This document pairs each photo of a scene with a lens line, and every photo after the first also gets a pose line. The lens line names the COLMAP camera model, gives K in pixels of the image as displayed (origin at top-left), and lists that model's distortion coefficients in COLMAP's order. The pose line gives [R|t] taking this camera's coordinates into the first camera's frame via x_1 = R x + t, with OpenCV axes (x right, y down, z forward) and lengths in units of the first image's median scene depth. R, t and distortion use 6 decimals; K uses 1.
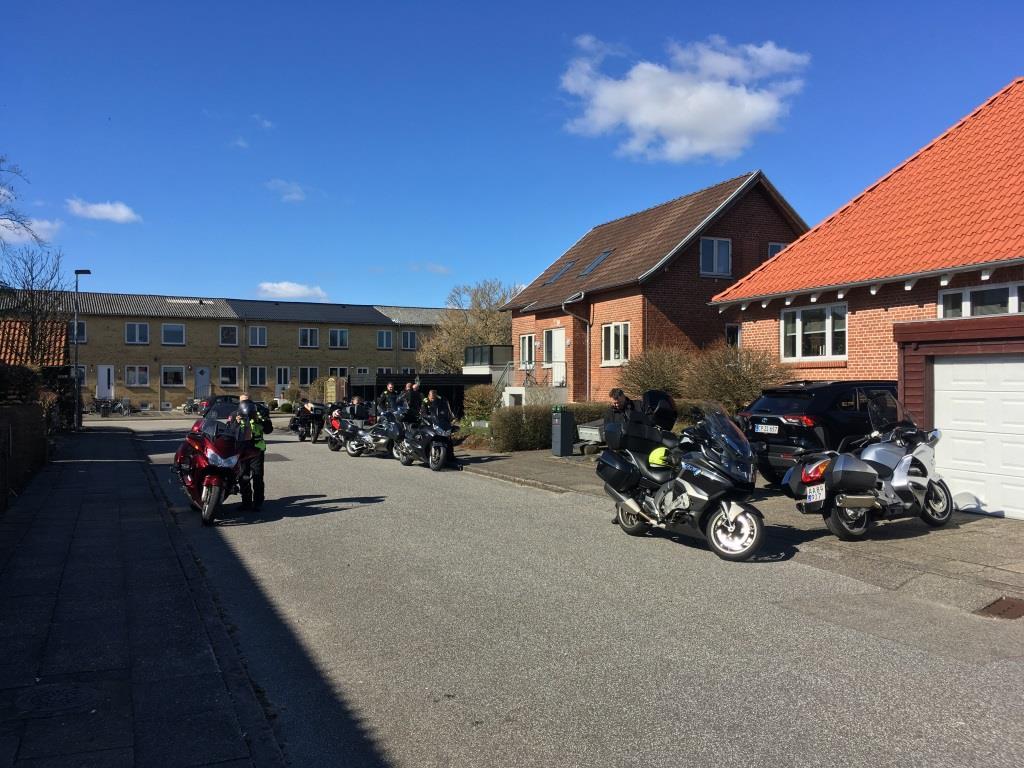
lens RADIAL K [[857.7, 0, 512.0], [0, 857.7, 384.0], [0, 0, 1]] dist [0.098957, -0.112631]
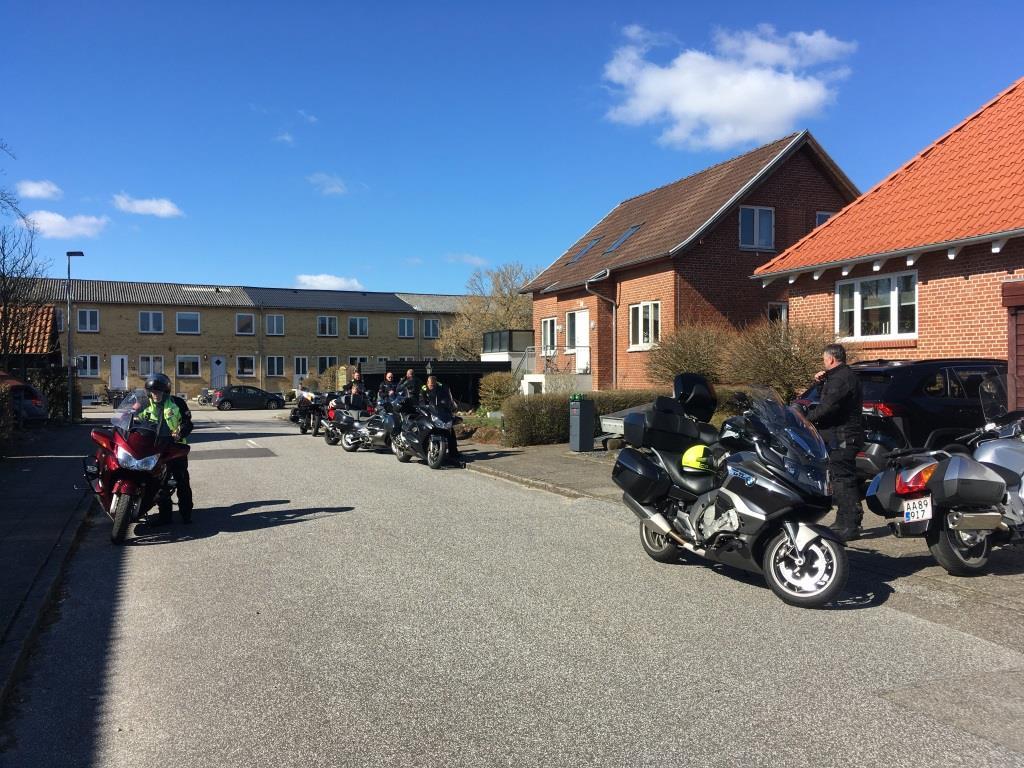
lens RADIAL K [[857.7, 0, 512.0], [0, 857.7, 384.0], [0, 0, 1]] dist [0.098957, -0.112631]
pose [[0.999325, -0.003443, -0.036564, 0.019104], [0.003827, 0.999938, 0.010433, 0.005920], [0.036526, -0.010566, 0.999277, 0.120932]]
